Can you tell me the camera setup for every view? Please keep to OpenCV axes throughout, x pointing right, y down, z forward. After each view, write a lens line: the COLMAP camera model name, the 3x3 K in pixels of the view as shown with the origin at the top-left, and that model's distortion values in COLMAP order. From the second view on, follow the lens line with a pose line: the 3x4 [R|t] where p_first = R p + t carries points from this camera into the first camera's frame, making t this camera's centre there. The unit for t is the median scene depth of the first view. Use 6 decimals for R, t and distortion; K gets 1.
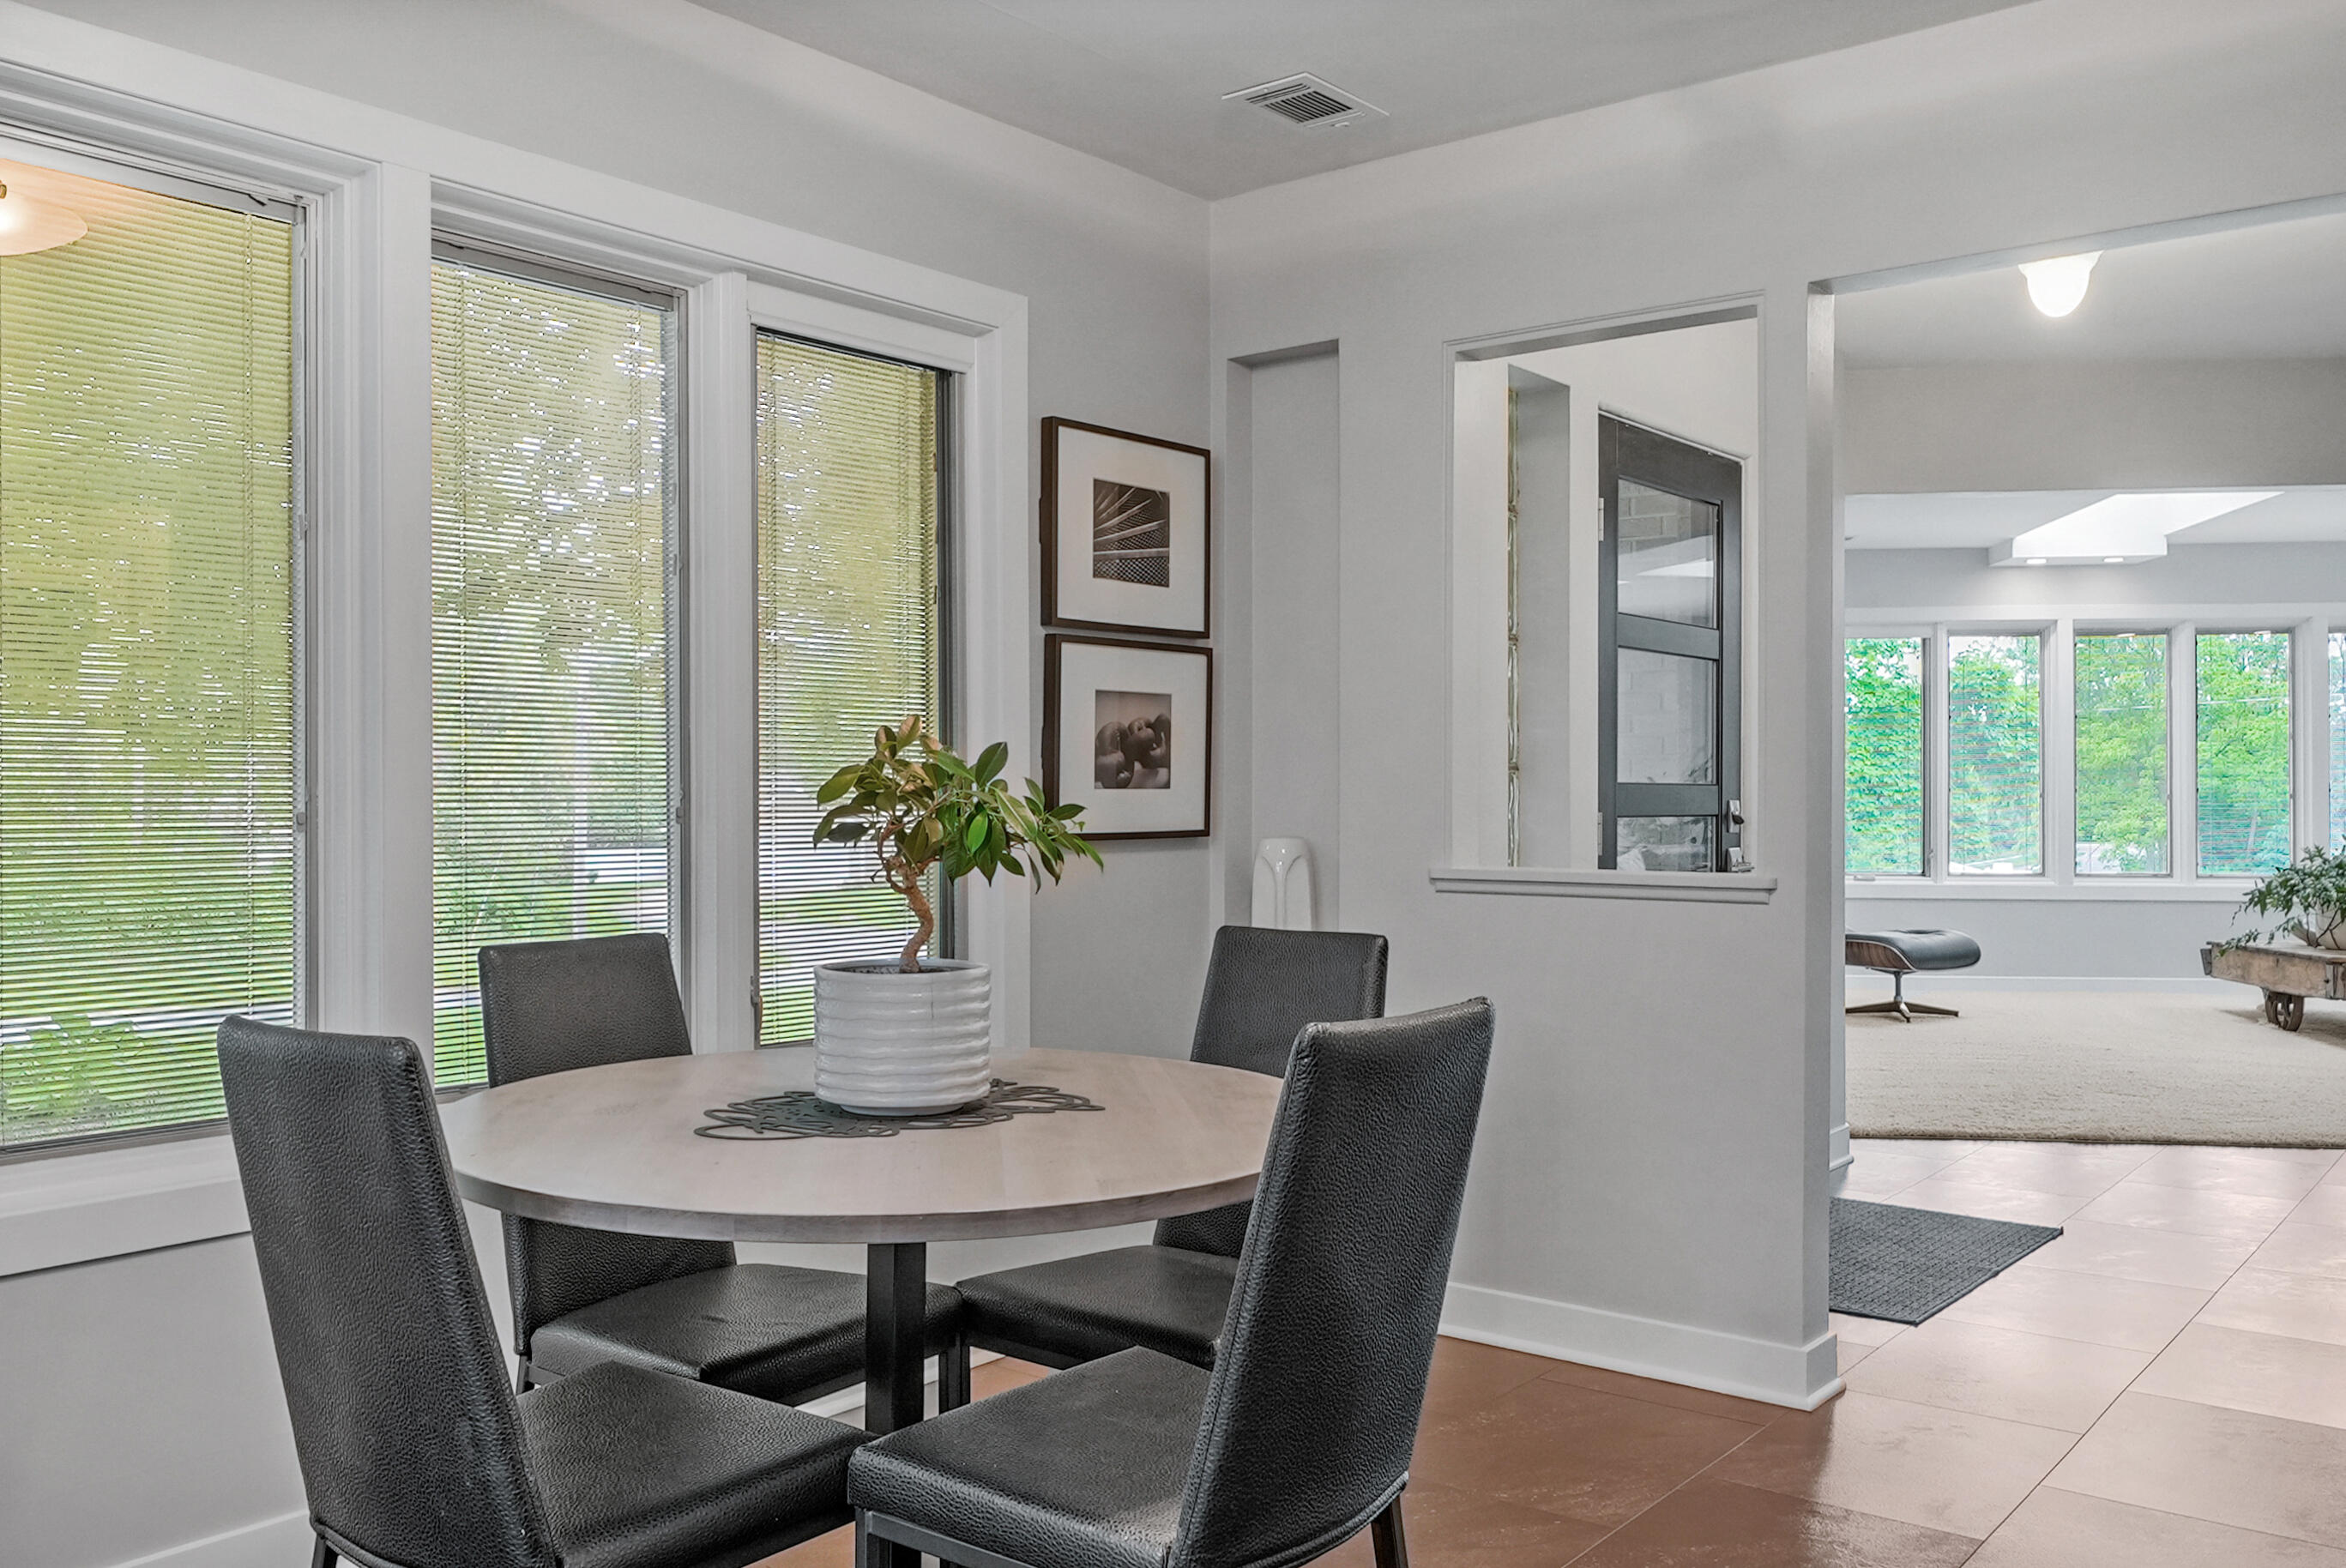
lens RADIAL K [[1903.0, 0, 1173.0], [0, 1903.0, 784.0], [0, 0, 1]] dist [-0.008008, 0.002264]
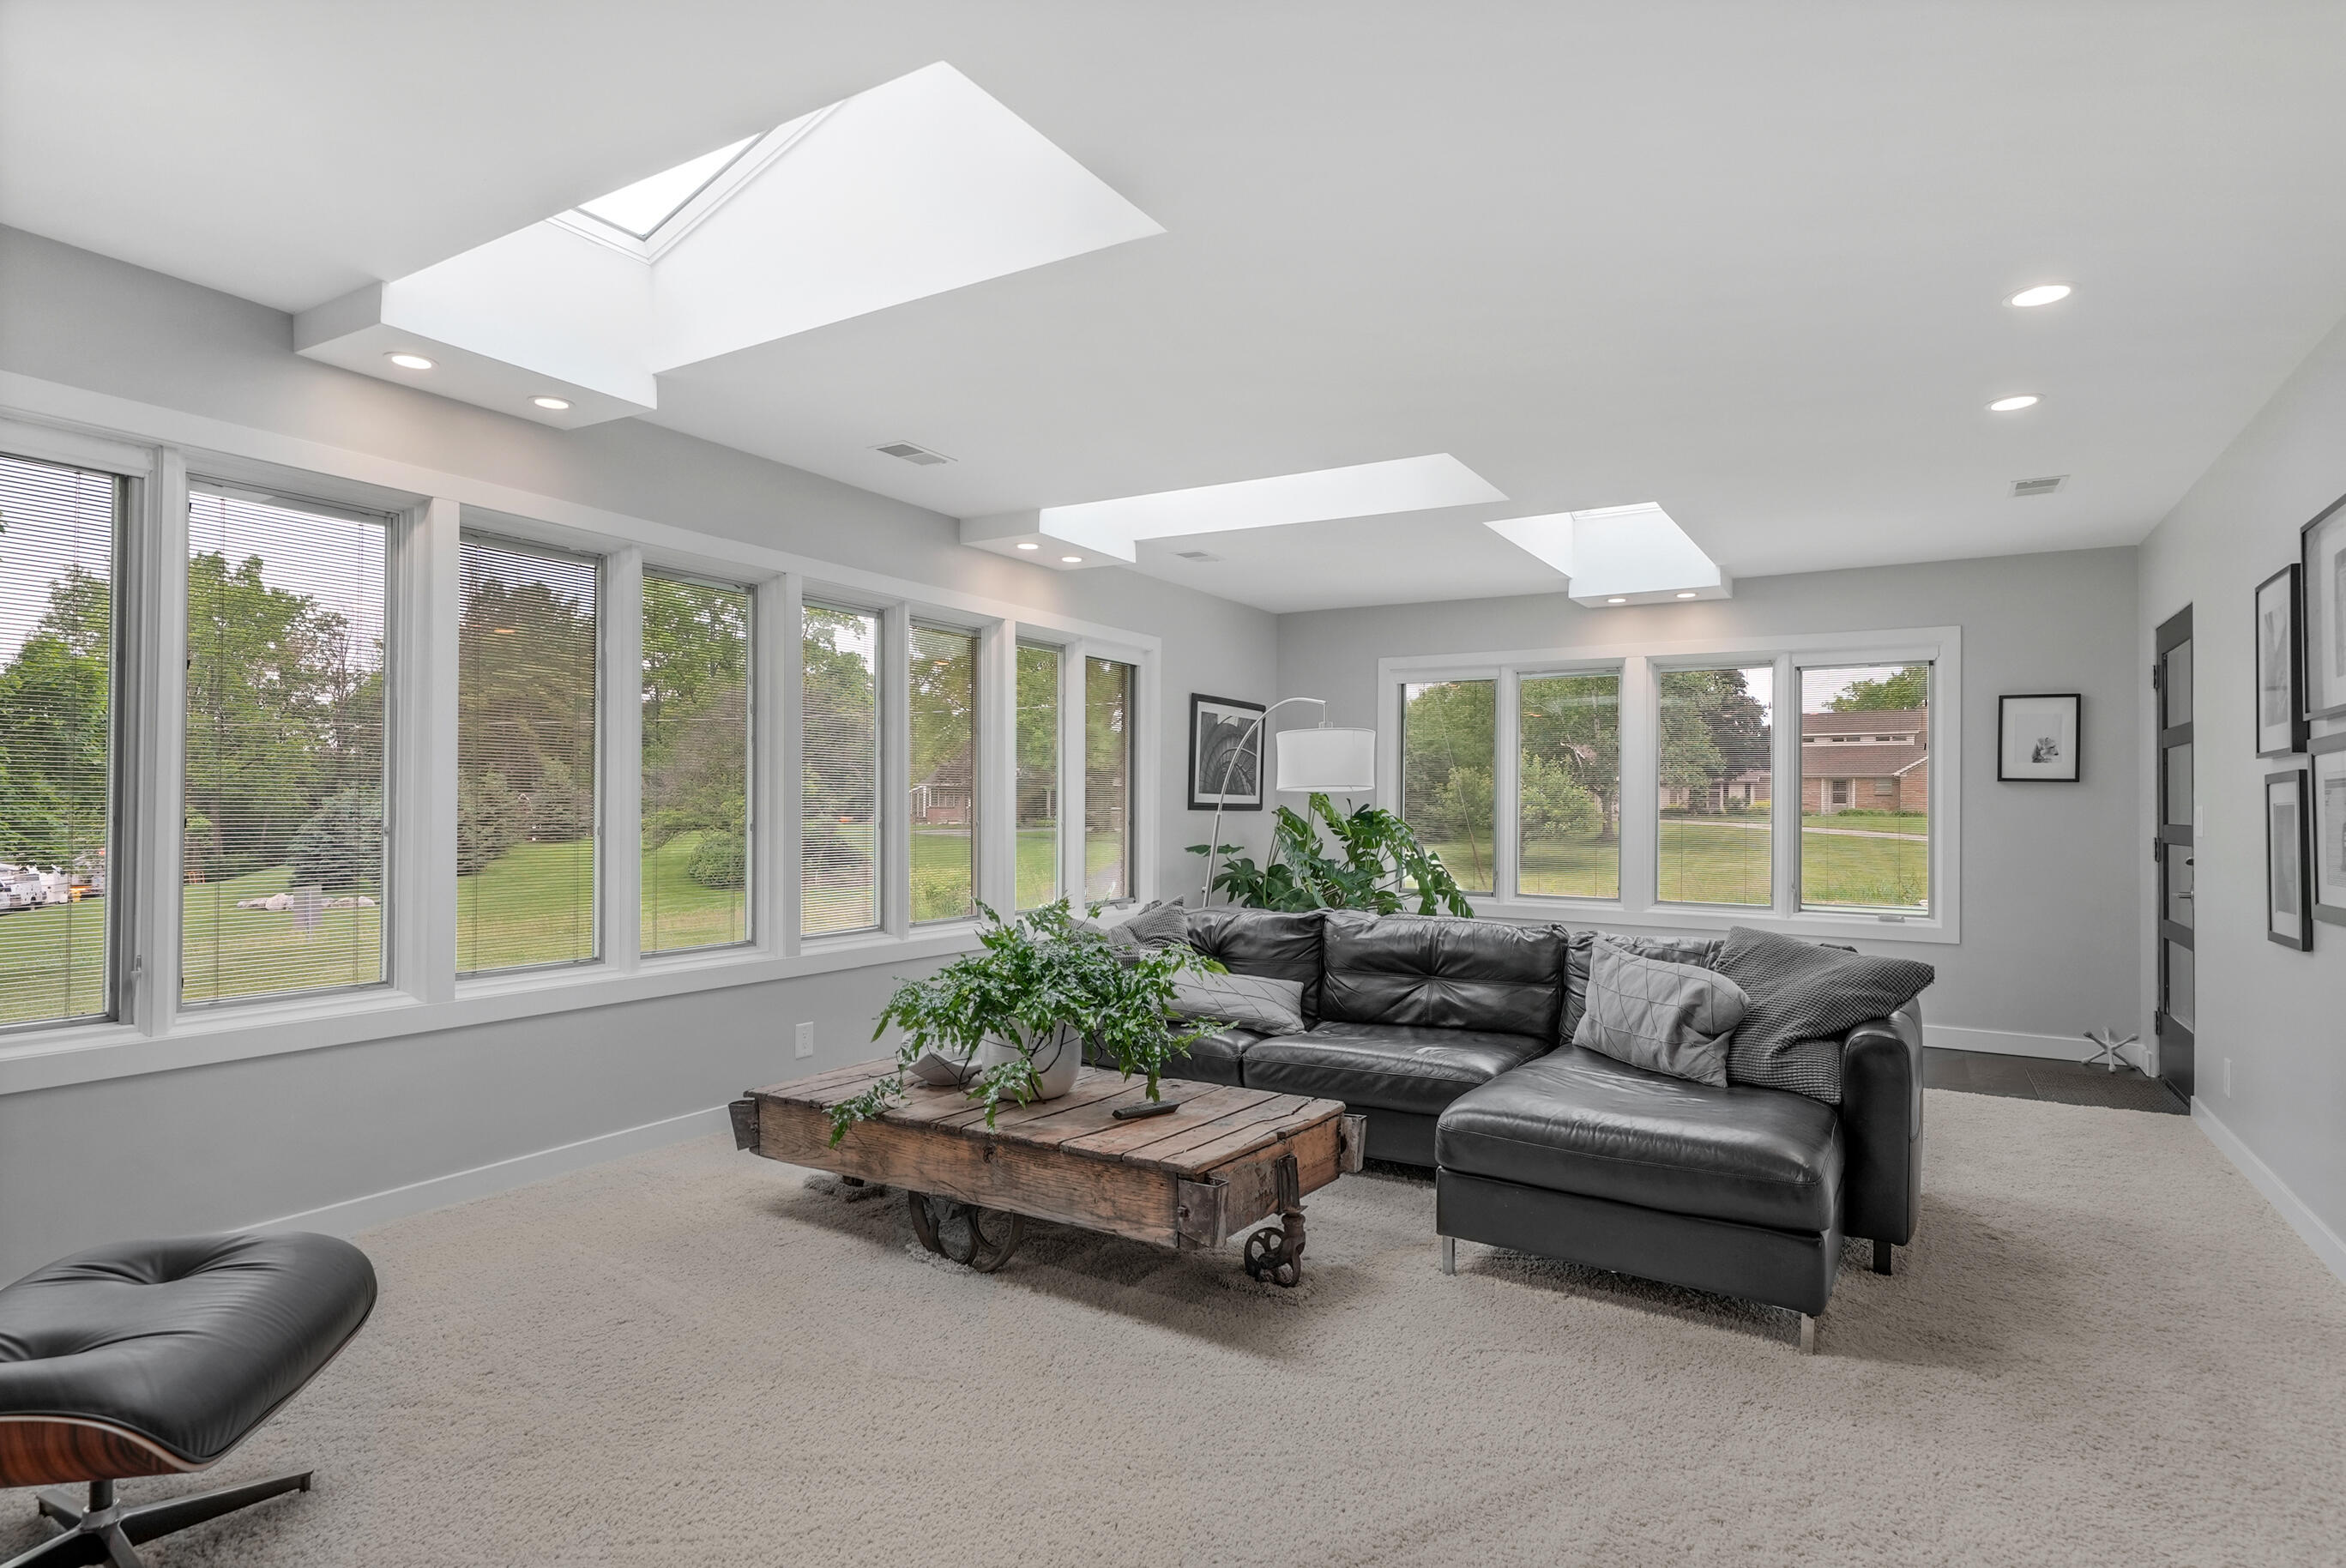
lens RADIAL K [[1243.7, 0, 1173.0], [0, 1243.7, 784.0], [0, 0, 1]] dist [0.011537, -0.000033]
pose [[0.406212, 0.017330, 0.913615, 0.280141], [-0.011627, 0.999837, -0.013795, -0.005156], [-0.913705, -0.005019, 0.406347, 0.804485]]
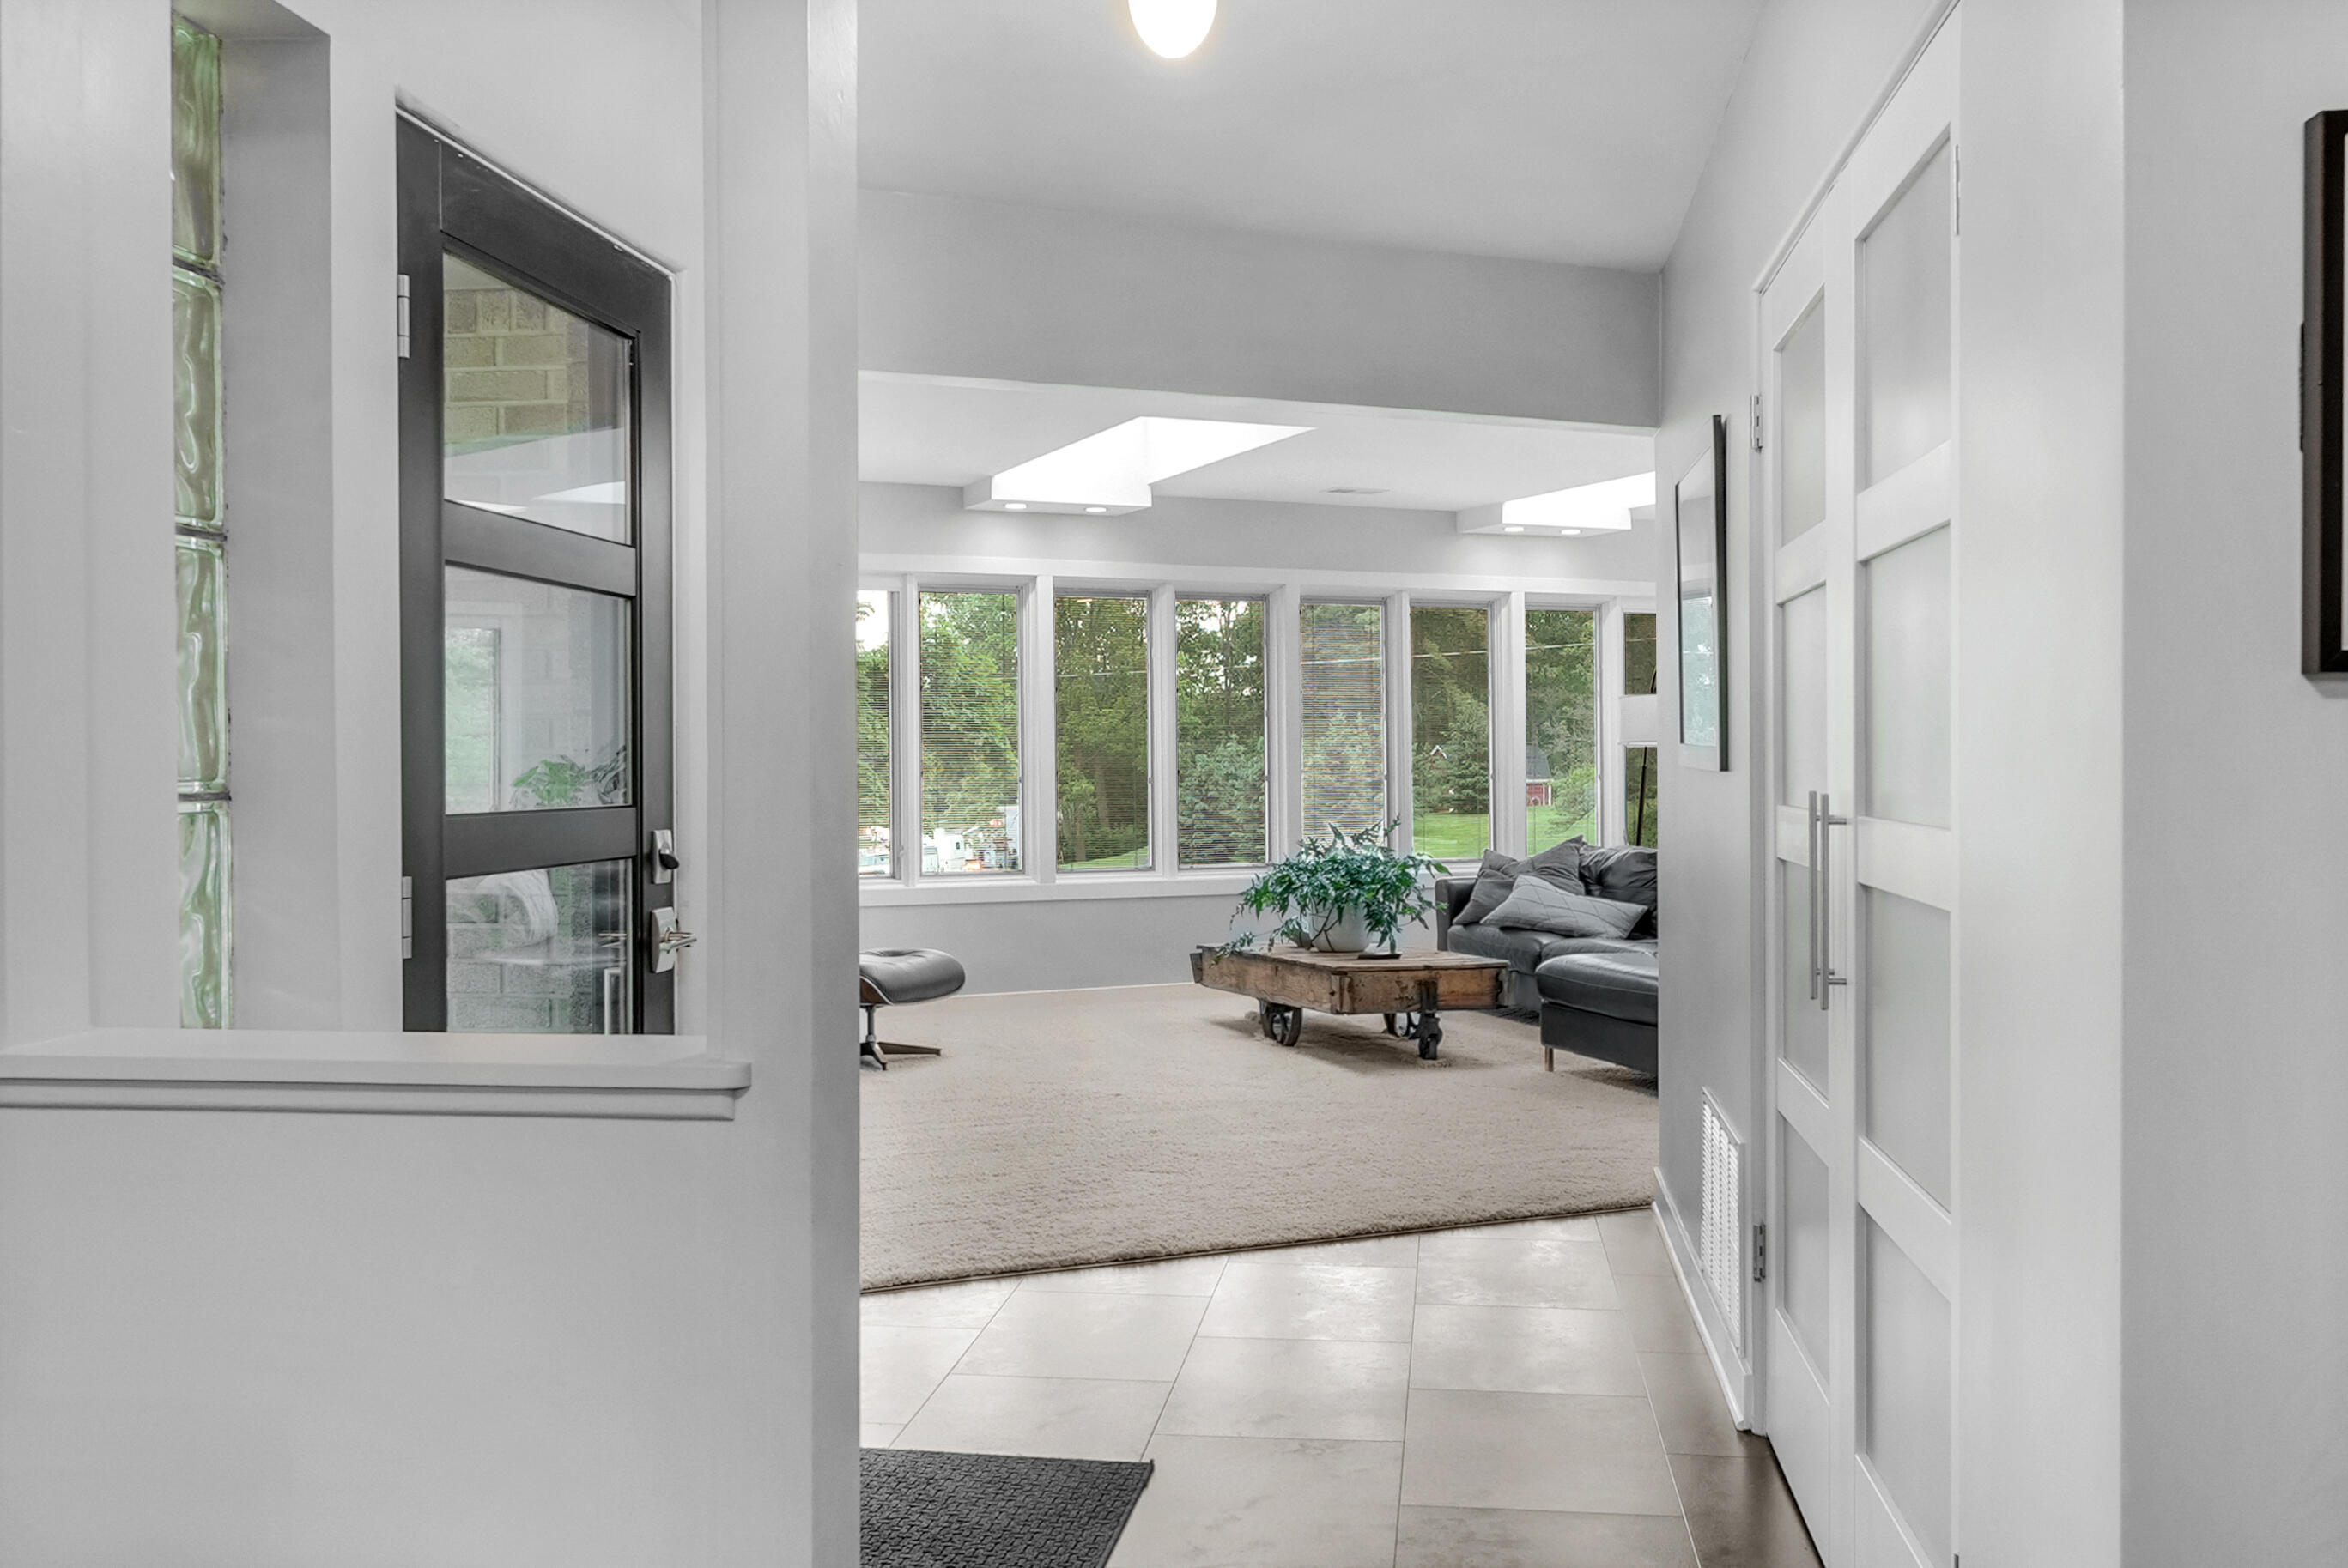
lens RADIAL K [[2000.0, 0, 1174.0], [0, 2000.0, 784.0], [0, 0, 1]] dist [0.007340, 0.001634]
pose [[0.860796, -0.011980, 0.508810, 0.066778], [0.002710, 0.999817, 0.018957, -0.010805], [-0.508943, -0.014940, 0.860670, 0.221272]]
